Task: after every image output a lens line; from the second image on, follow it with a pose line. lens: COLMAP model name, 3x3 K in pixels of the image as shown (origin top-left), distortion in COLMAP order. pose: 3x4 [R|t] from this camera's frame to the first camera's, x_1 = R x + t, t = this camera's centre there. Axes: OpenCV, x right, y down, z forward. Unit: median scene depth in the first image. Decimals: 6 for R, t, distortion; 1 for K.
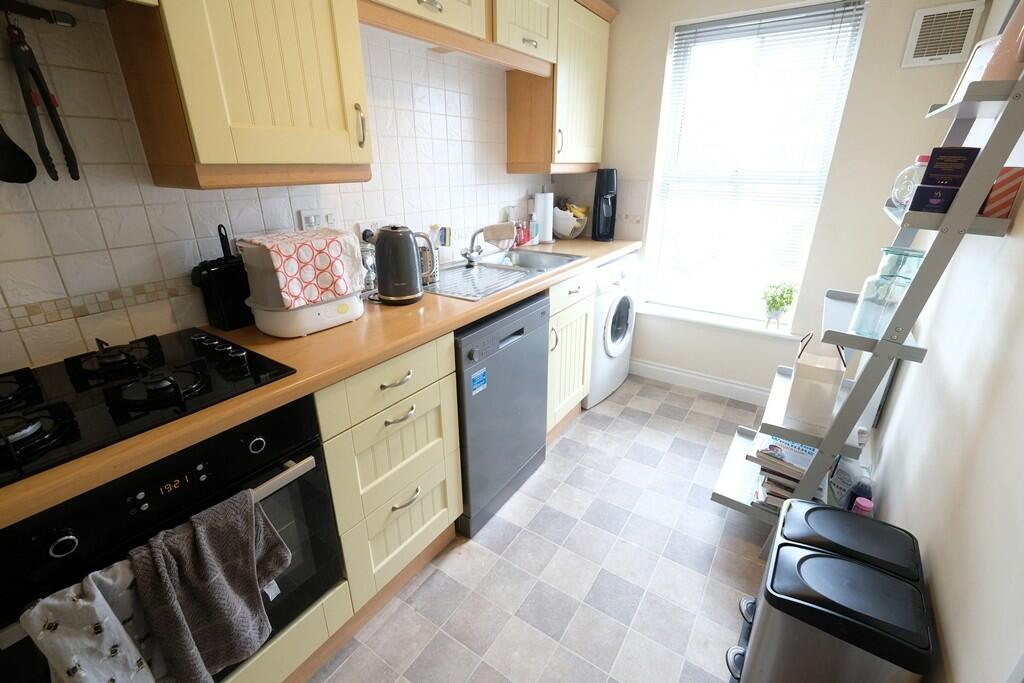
lens RADIAL K [[446.7, 0, 514.1], [0, 446.7, 334.3], [0, 0, 1]] dist [0.001407, 0.000171]
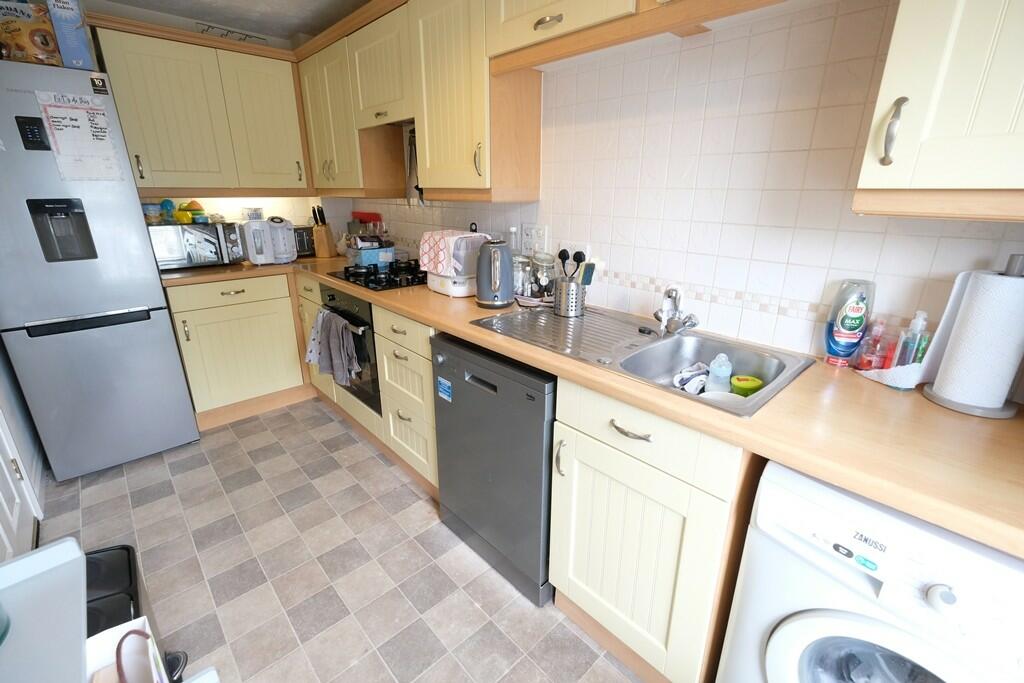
lens RADIAL K [[446.7, 0, 515.3], [0, 446.7, 341.7], [0, 0, 1]] dist [0.001407, 0.000171]
pose [[-0.228924, 0.309024, -0.923092, 0.827702], [-0.365923, 0.851407, 0.375774, -0.450620], [0.902050, 0.423804, -0.081829, 1.180079]]
